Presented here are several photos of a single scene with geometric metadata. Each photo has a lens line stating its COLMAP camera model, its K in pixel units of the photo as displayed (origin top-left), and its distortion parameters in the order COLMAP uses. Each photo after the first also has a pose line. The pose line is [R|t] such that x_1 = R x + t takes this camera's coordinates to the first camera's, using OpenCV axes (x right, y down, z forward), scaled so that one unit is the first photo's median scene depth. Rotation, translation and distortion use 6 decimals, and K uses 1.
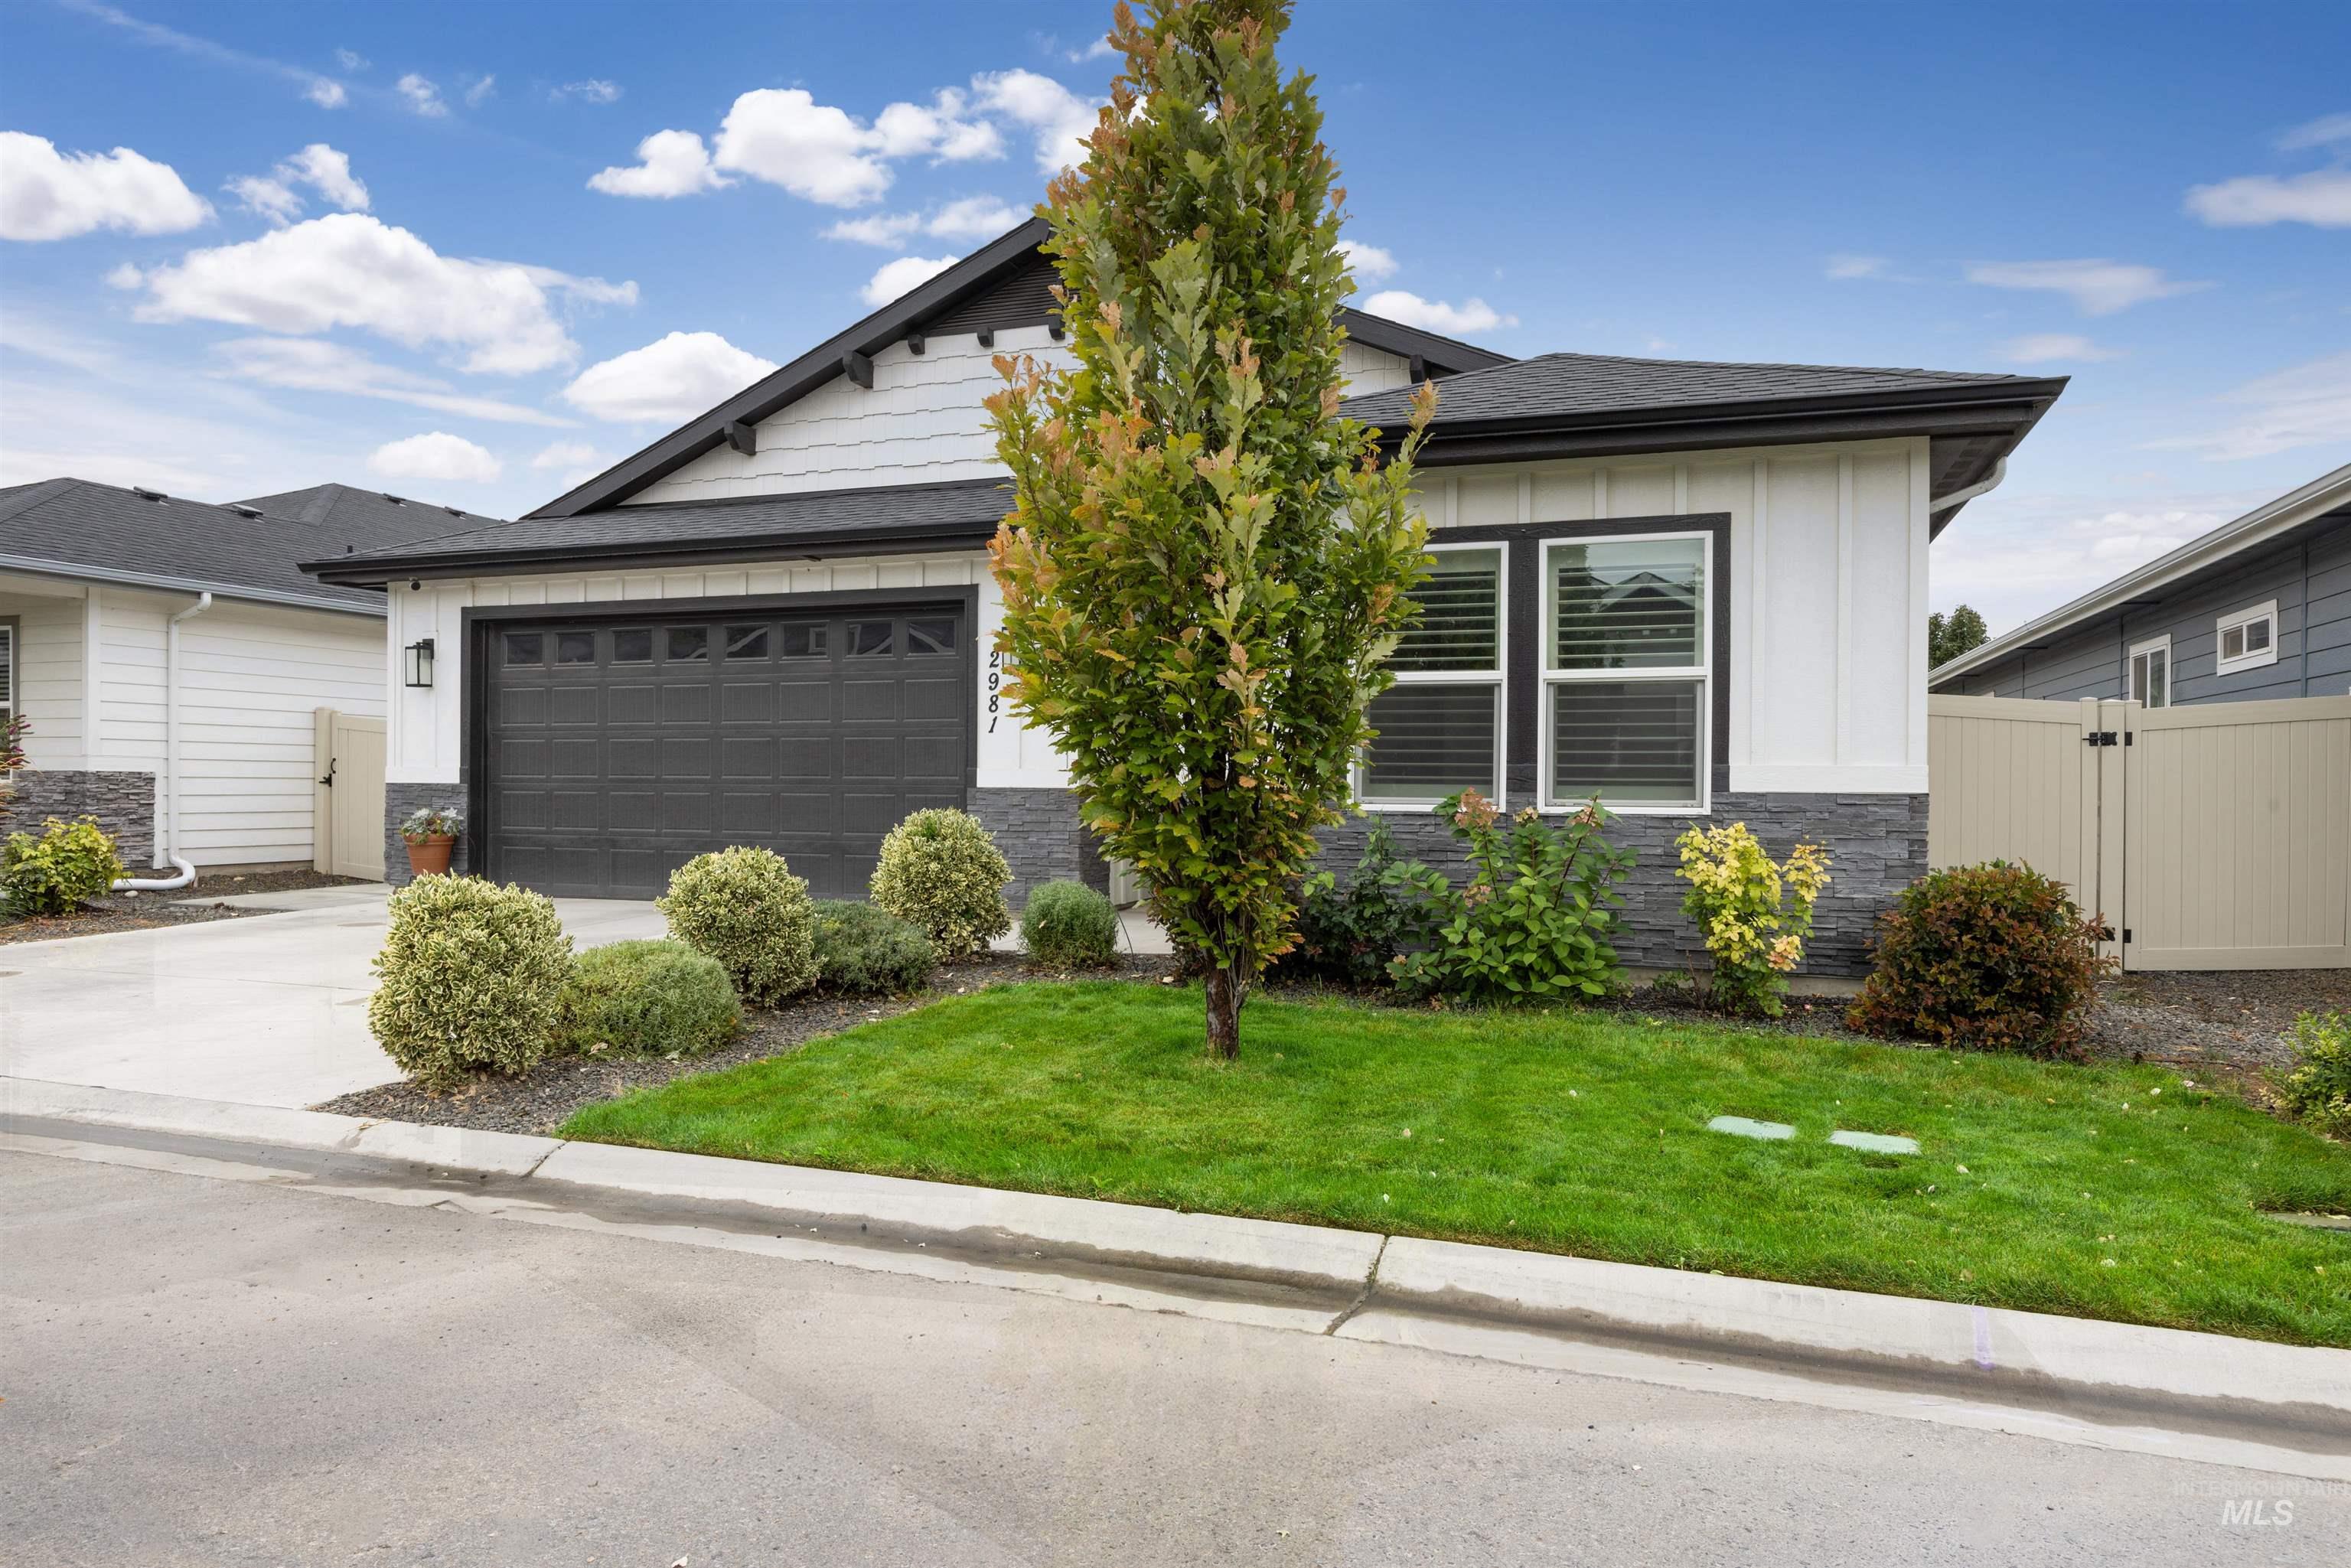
lens RADIAL K [[1485.0, 0, 1175.0], [0, 1485.0, 784.5], [0, 0, 1]] dist [-0.000596, -0.000229]
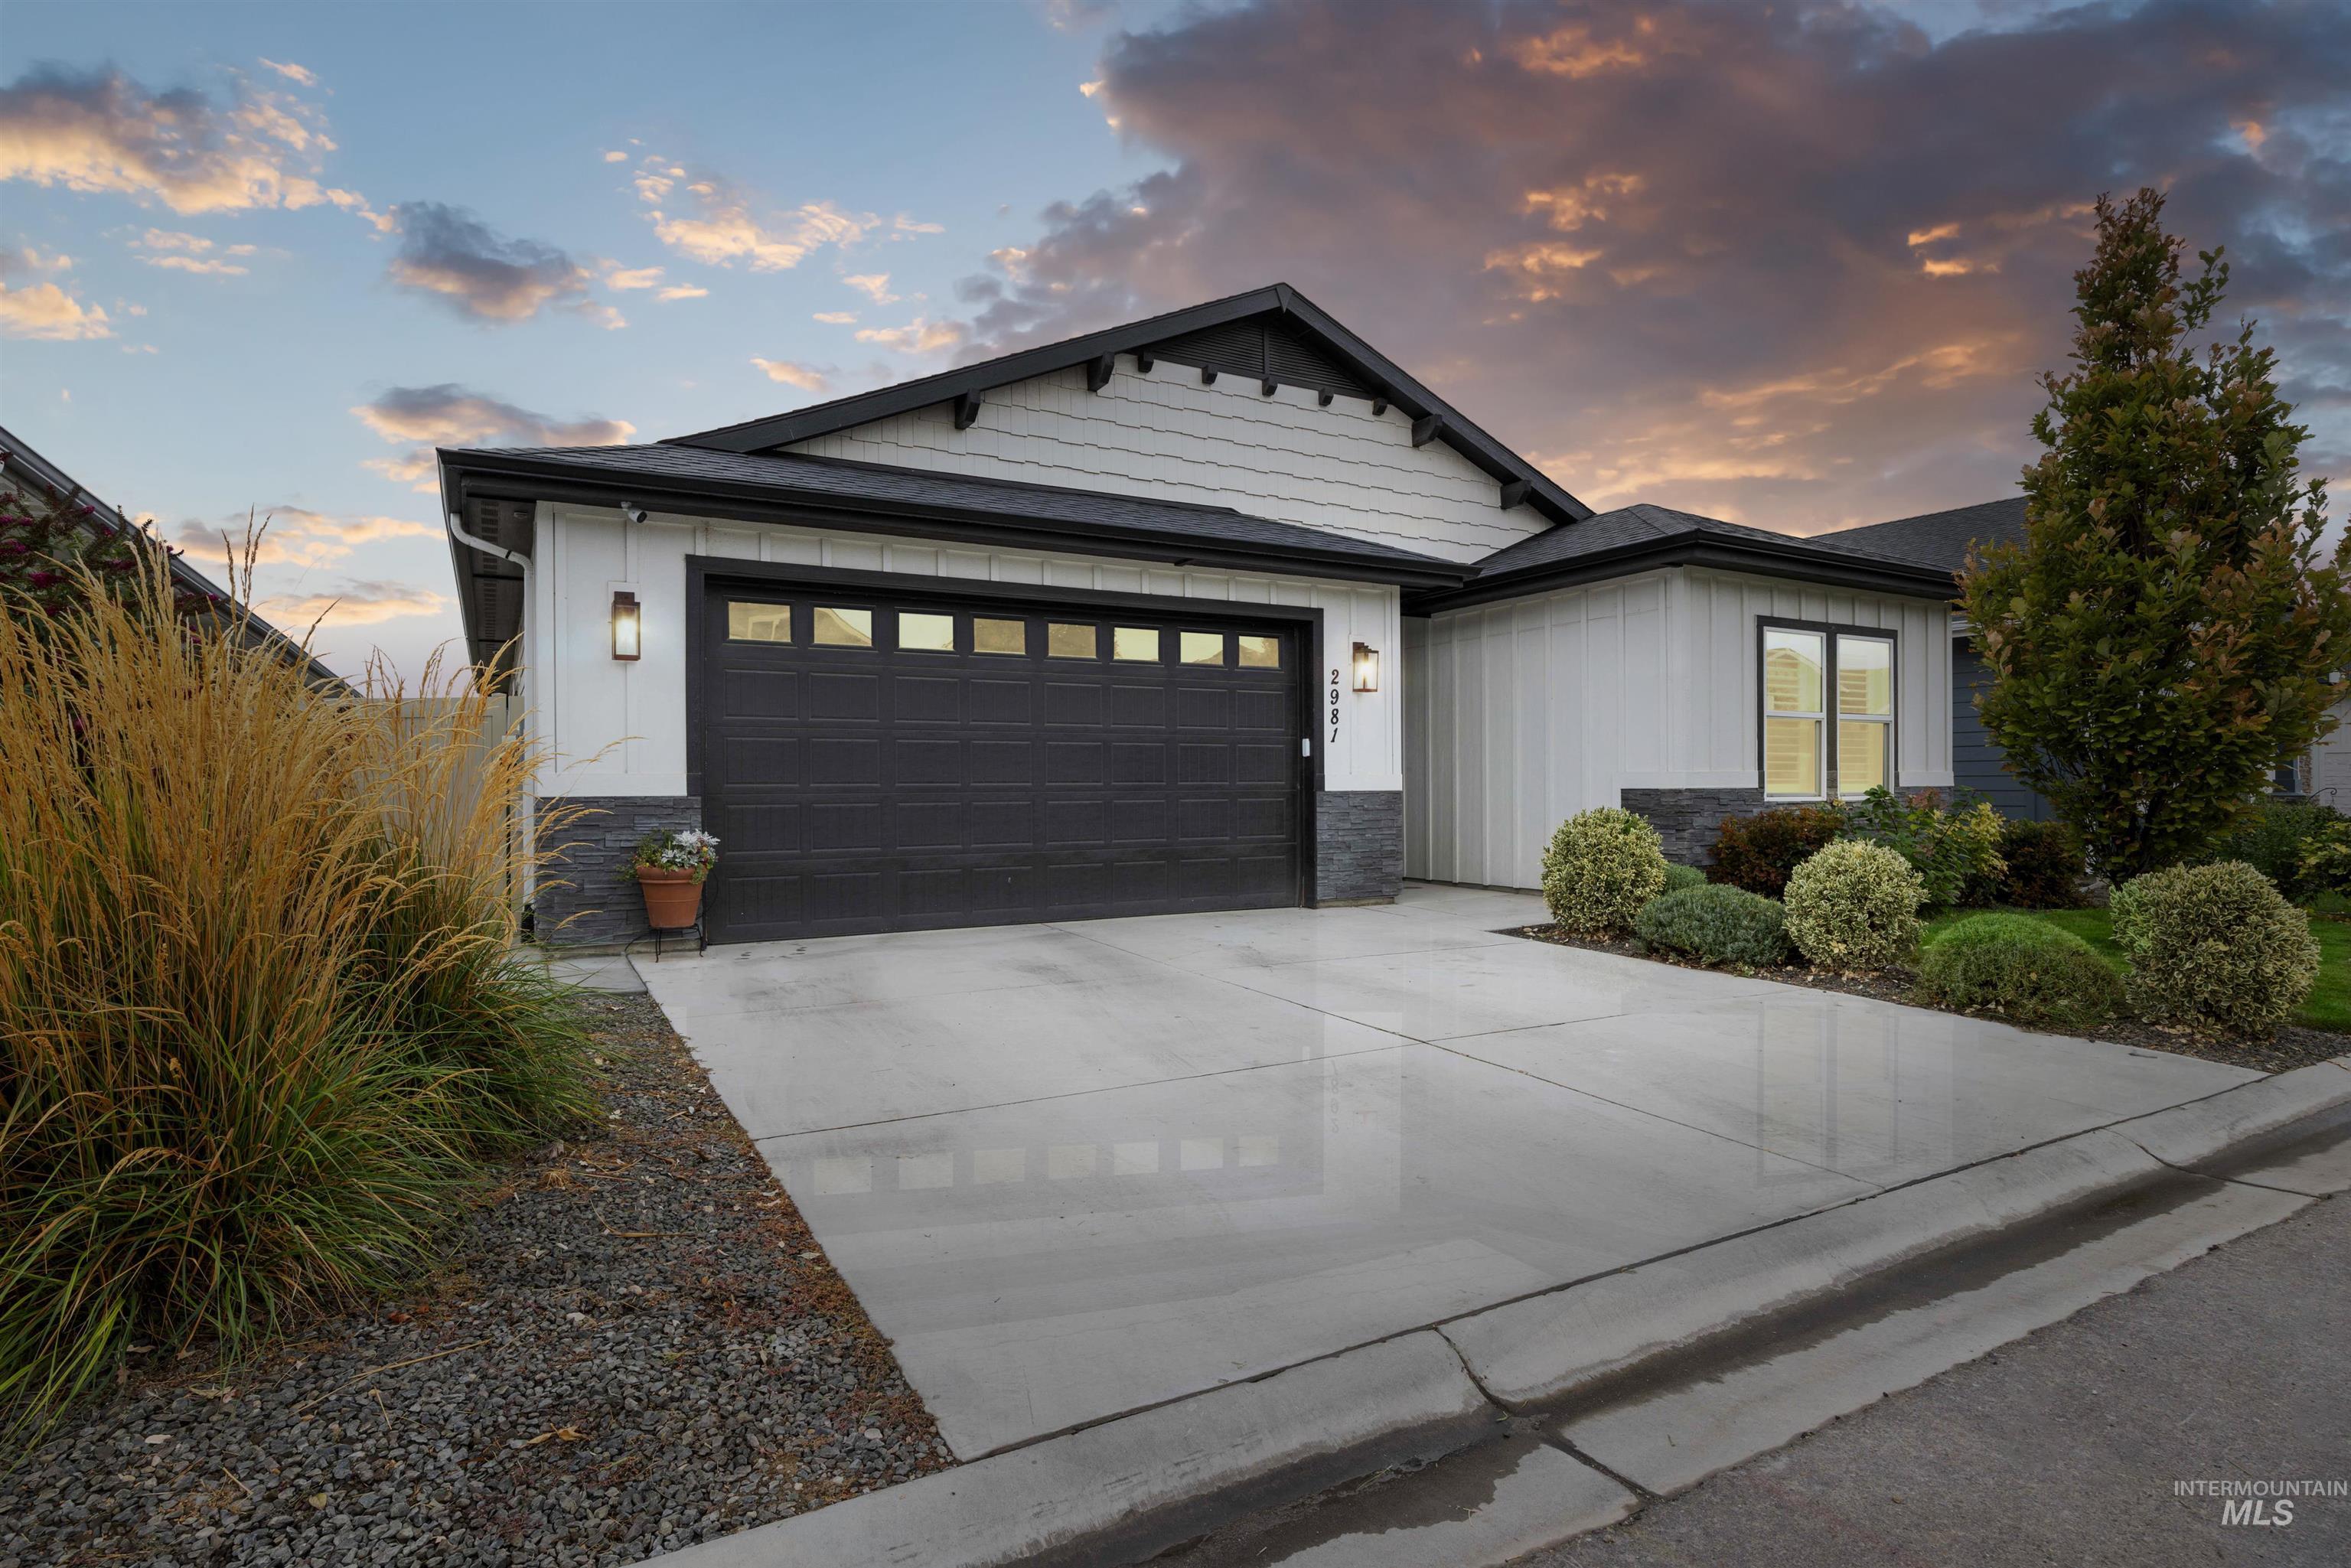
lens RADIAL K [[1210.7, 0, 1180.5], [0, 1210.7, 780.8], [0, 0, 1]] dist [-0.002570, -0.000094]
pose [[0.644157, -0.006213, 0.764868, -0.803136], [0.010007, 0.999950, -0.000305, -0.005756], [-0.764828, 0.007851, 0.644187, 0.443711]]
